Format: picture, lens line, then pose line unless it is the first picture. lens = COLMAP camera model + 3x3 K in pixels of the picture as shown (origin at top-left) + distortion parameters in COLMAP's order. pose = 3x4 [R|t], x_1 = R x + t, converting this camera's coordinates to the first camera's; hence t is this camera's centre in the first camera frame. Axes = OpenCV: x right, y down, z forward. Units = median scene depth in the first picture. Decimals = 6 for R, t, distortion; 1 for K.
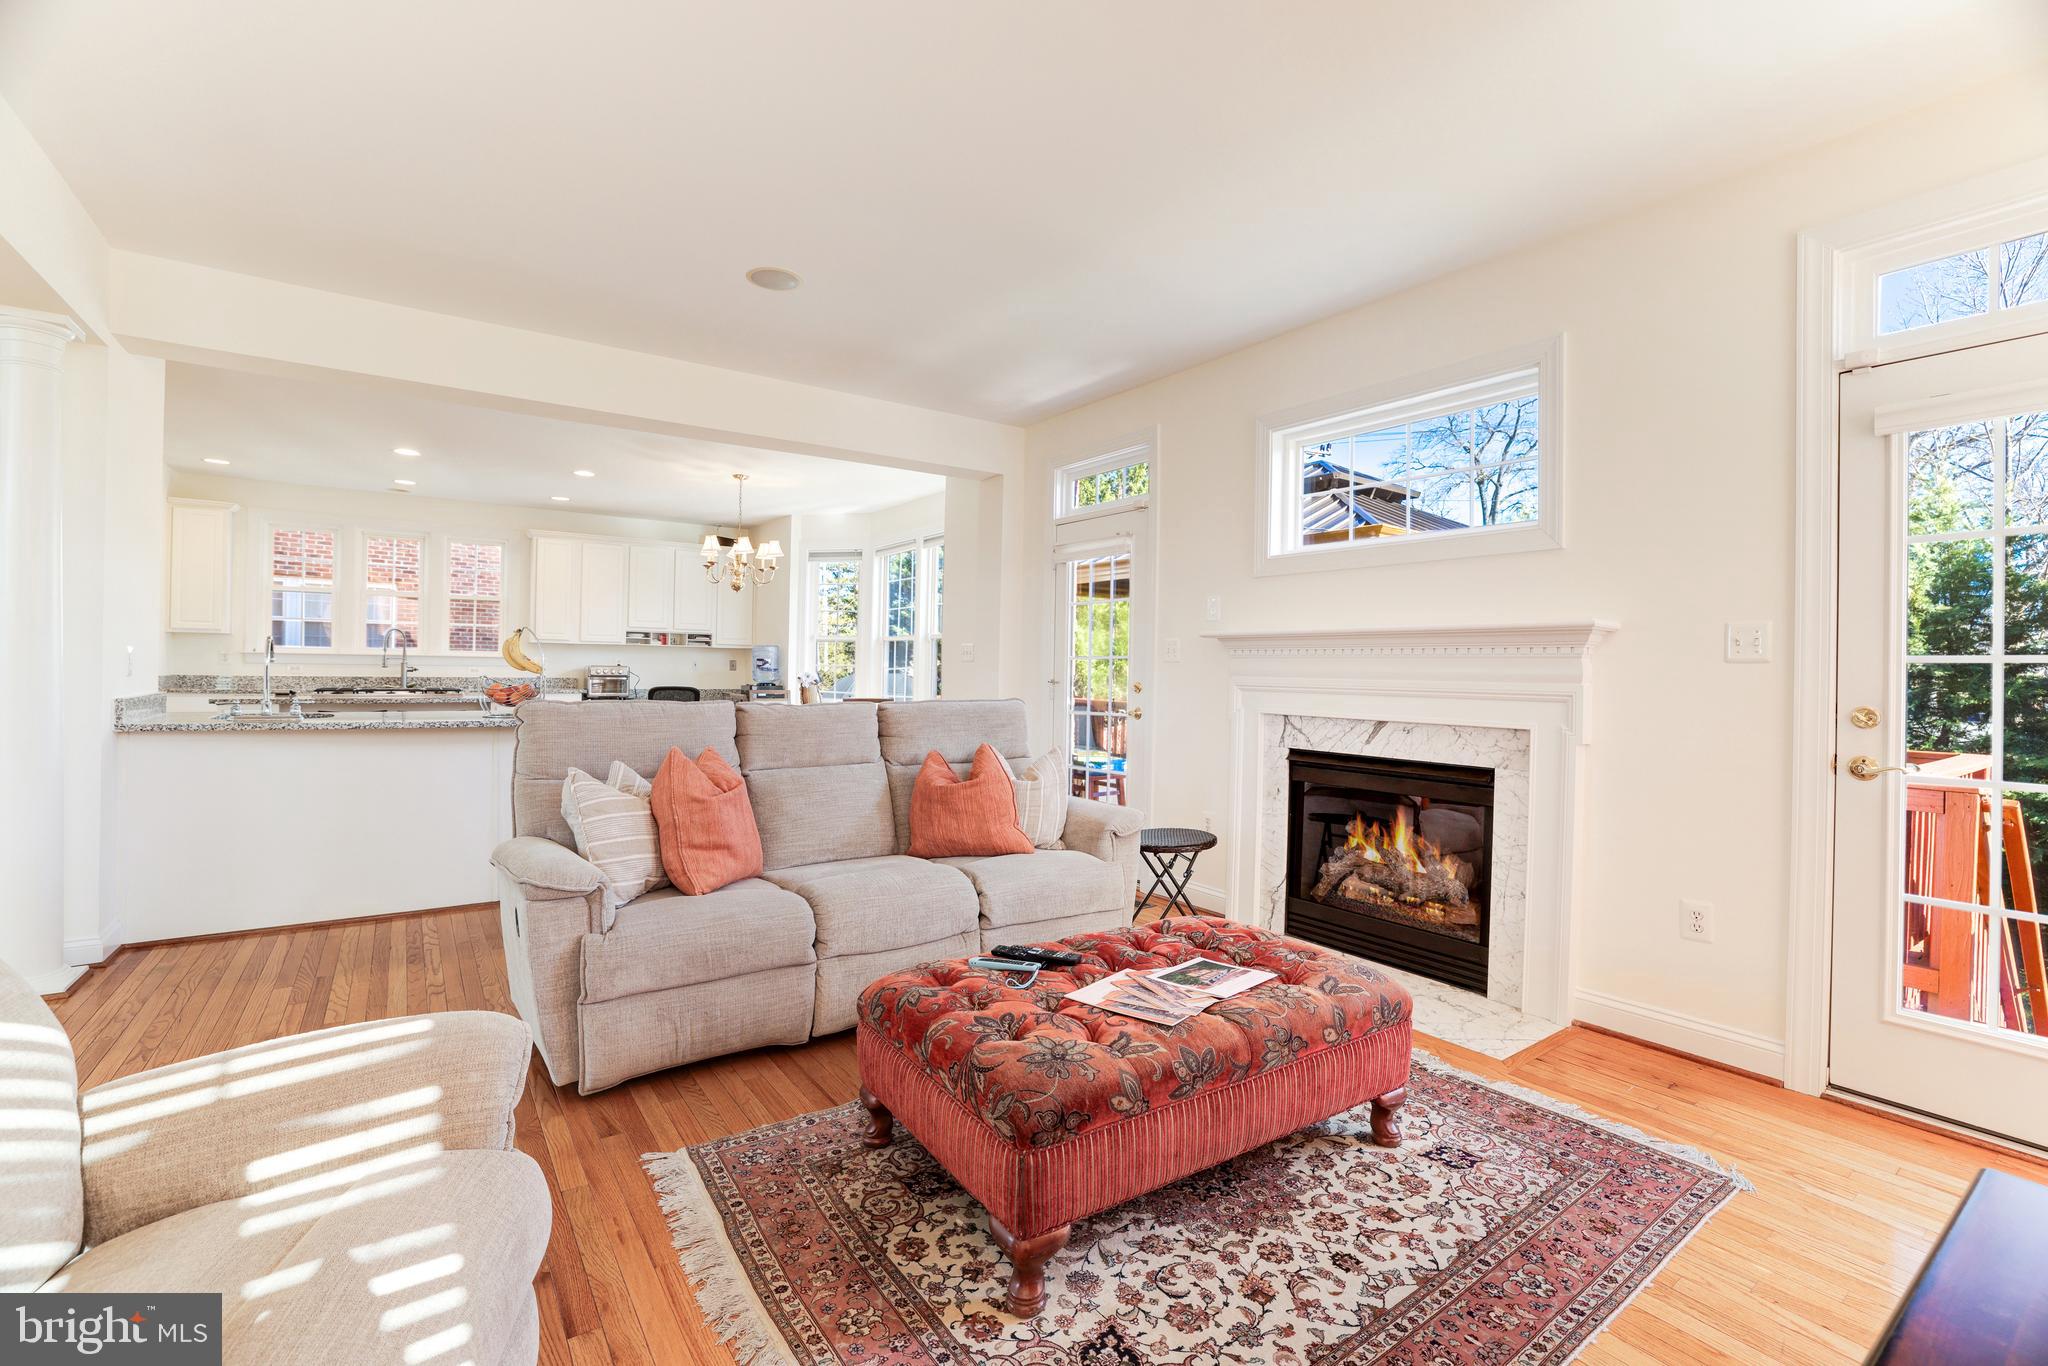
lens RADIAL K [[899.8, 0, 1024.0], [0, 899.8, 683.0], [0, 0, 1]] dist [-0.039674, 0.000102]
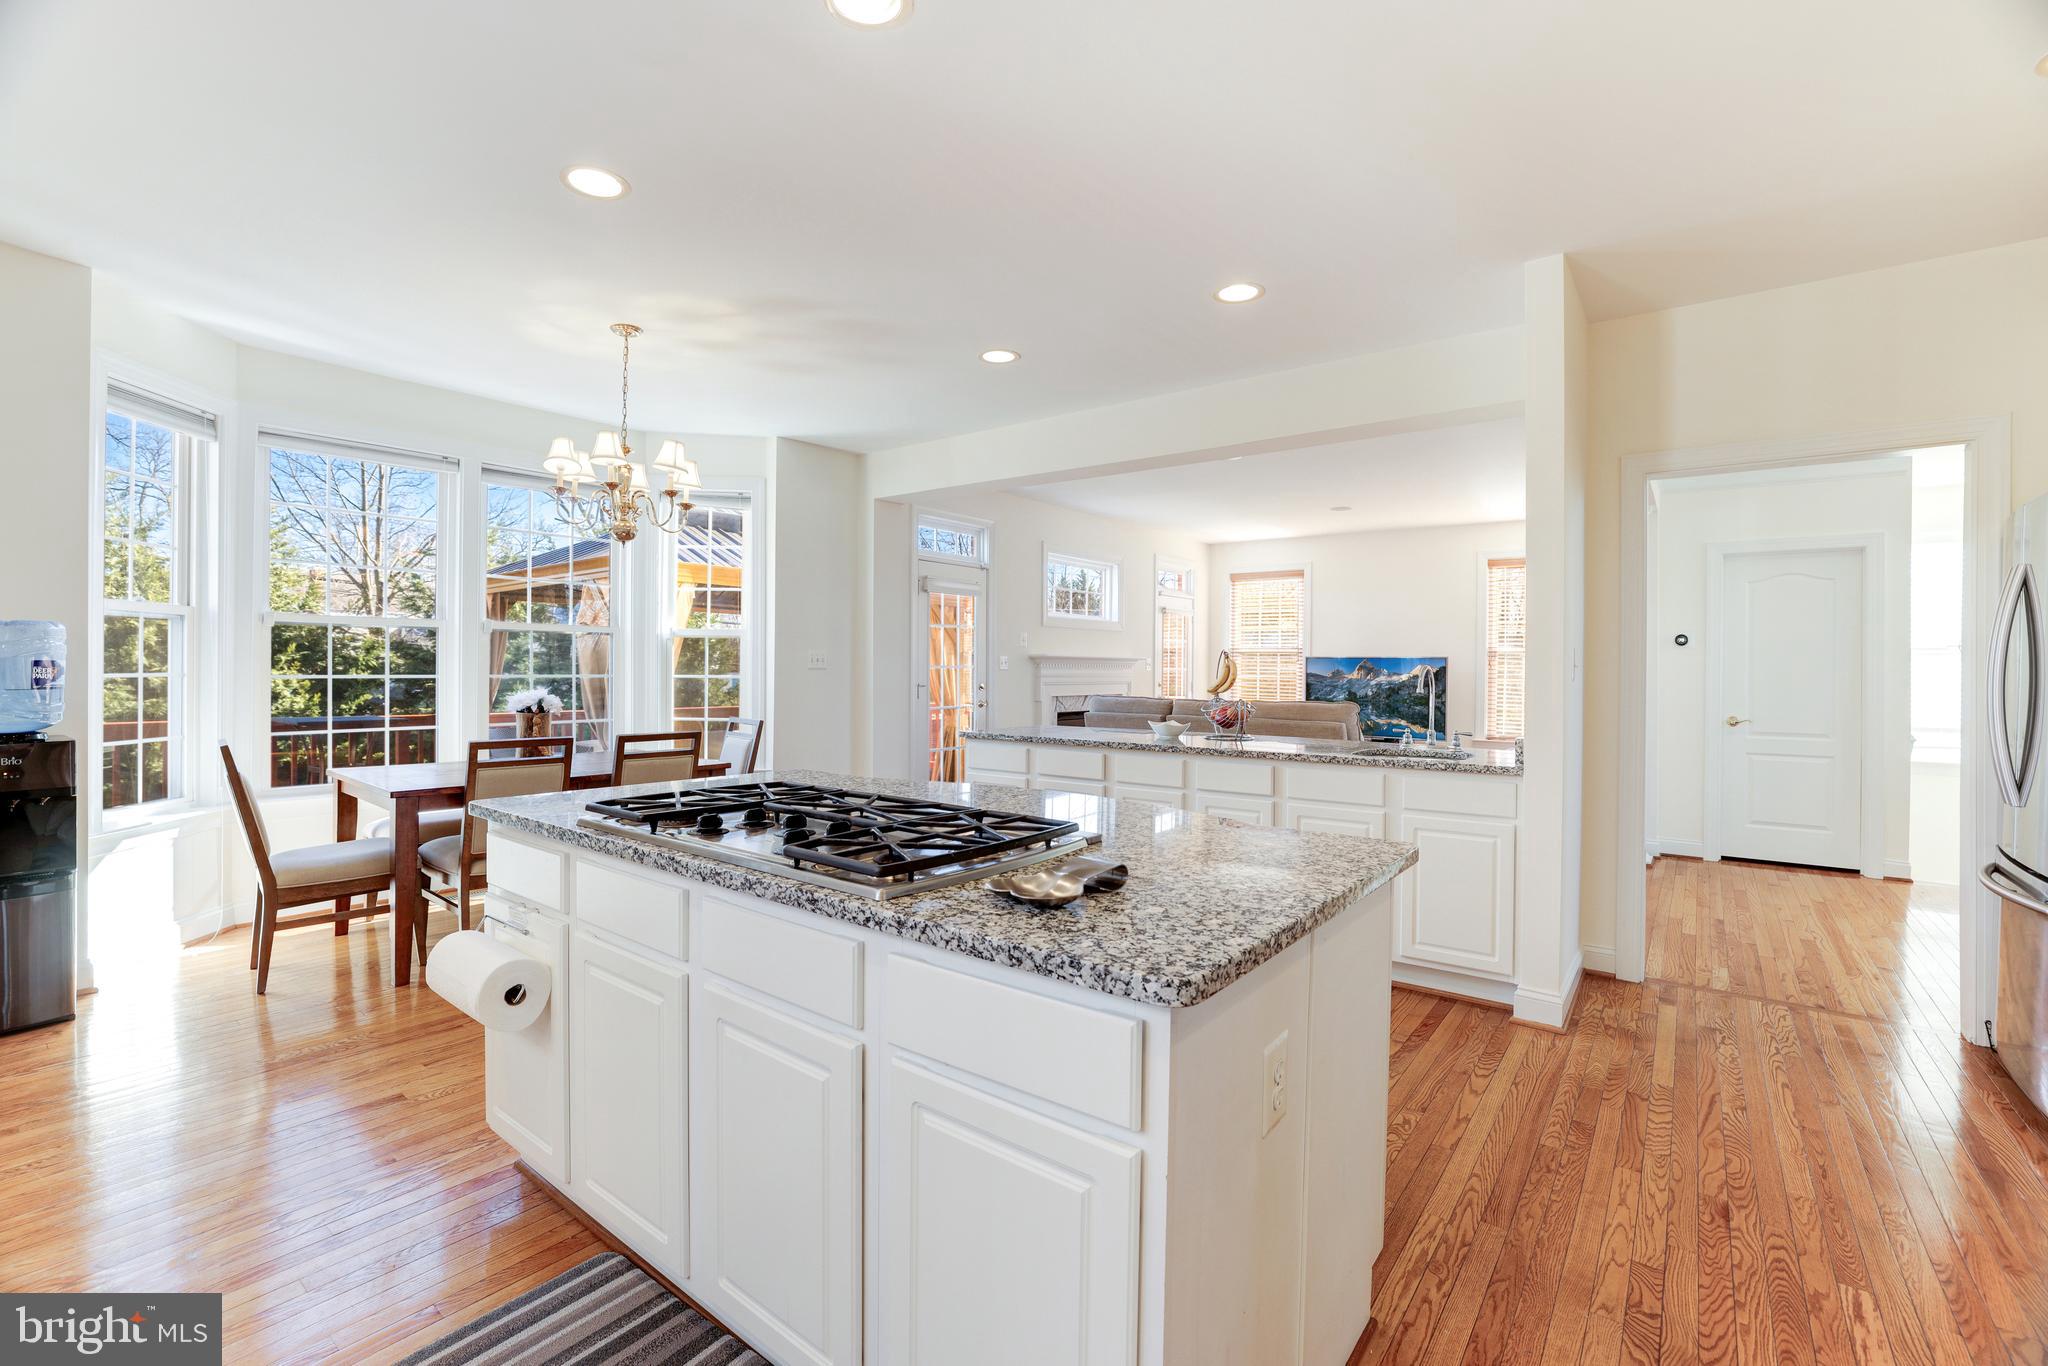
lens RADIAL K [[873.1, 0, 1022.4], [0, 873.1, 670.9], [0, 0, 1]] dist [-0.039166, 0.000114]
pose [[-0.290325, -0.022456, 0.956664, -3.557925], [-0.000038, 0.999725, 0.023455, -0.156310], [-0.956928, 0.006773, -0.290246, 3.720956]]
